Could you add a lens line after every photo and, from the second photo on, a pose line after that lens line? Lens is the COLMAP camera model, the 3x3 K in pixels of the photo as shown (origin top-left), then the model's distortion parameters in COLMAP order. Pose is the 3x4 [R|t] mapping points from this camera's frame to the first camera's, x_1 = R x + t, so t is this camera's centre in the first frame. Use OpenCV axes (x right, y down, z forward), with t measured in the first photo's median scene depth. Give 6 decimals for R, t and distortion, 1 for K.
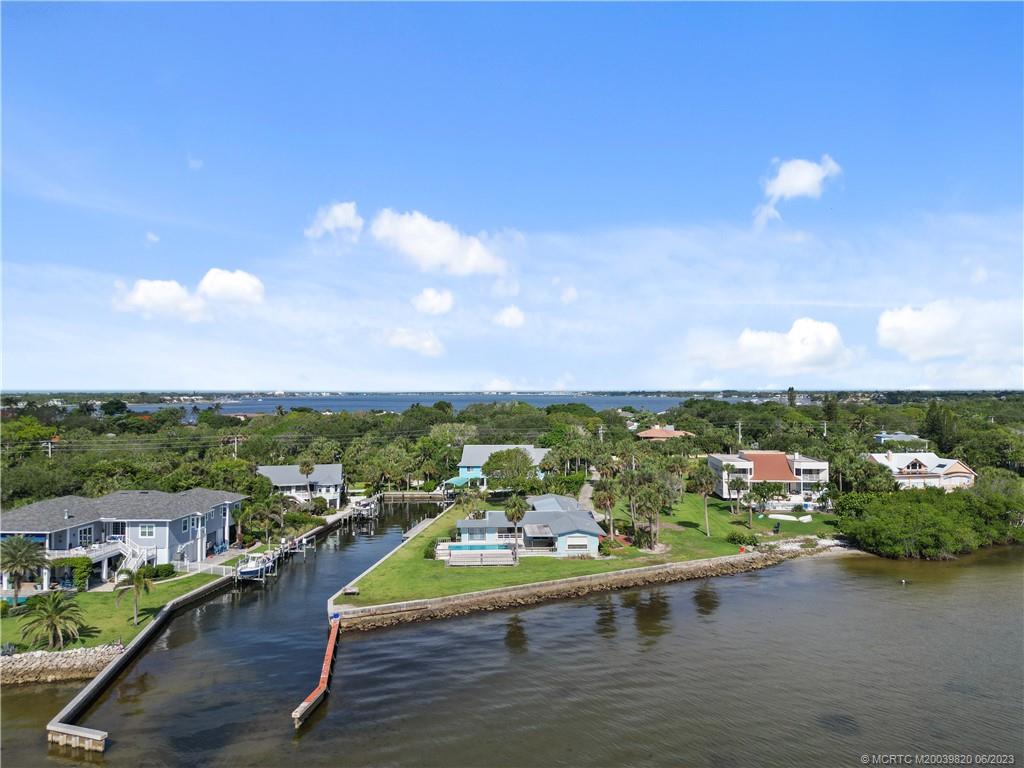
lens RADIAL K [[719.1, 0, 512.0], [0, 719.1, 384.0], [0, 0, 1]] dist [0.045292, -0.029116]
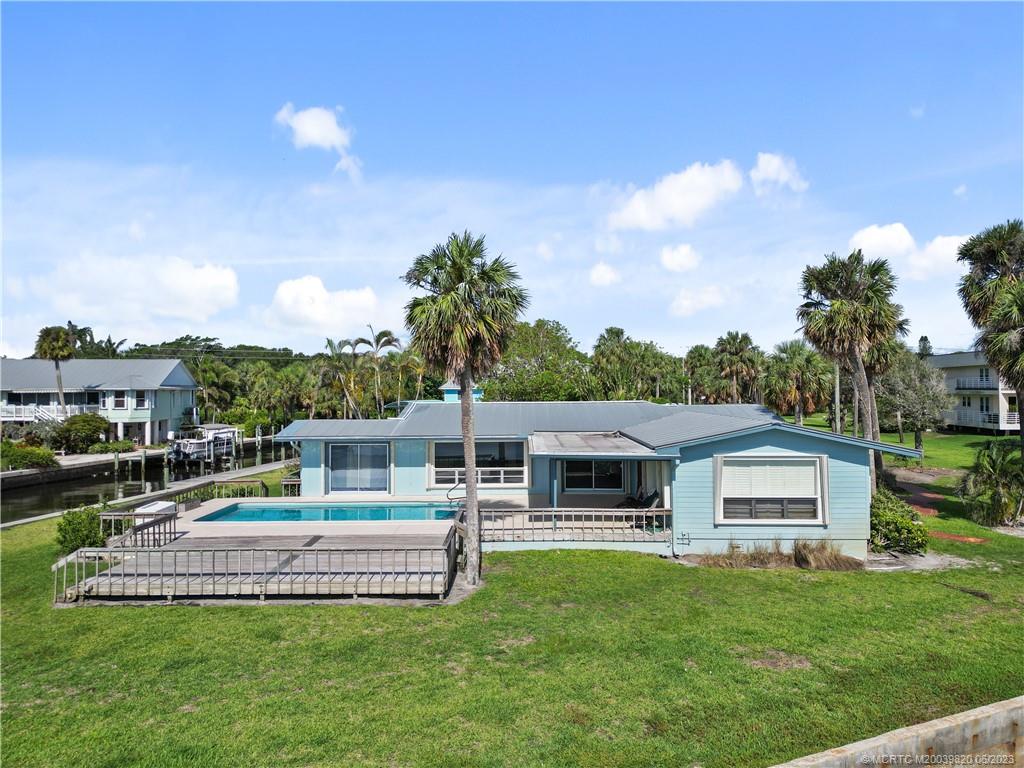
lens RADIAL K [[719.1, 0, 512.0], [0, 719.1, 384.0], [0, 0, 1]] dist [0.045292, -0.029116]
pose [[0.997508, -0.002111, -0.070517, 0.023677], [0.002172, 0.999997, 0.000787, 0.146881], [0.070515, -0.000939, 0.997510, 0.609113]]
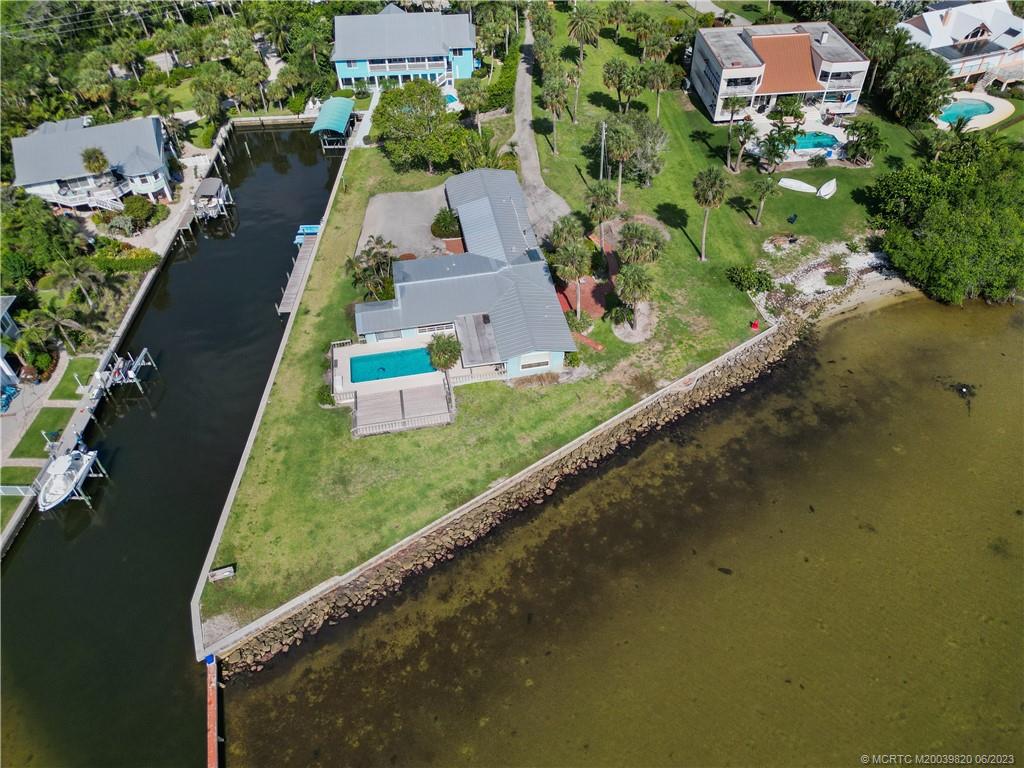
lens RADIAL K [[719.1, 0, 512.0], [0, 719.1, 384.0], [0, 0, 1]] dist [0.045292, -0.029116]
pose [[0.991355, -0.106604, 0.076493, 0.009660], [0.021150, 0.705199, 0.708694, -0.202356], [-0.129492, -0.700949, 0.701357, 0.385238]]
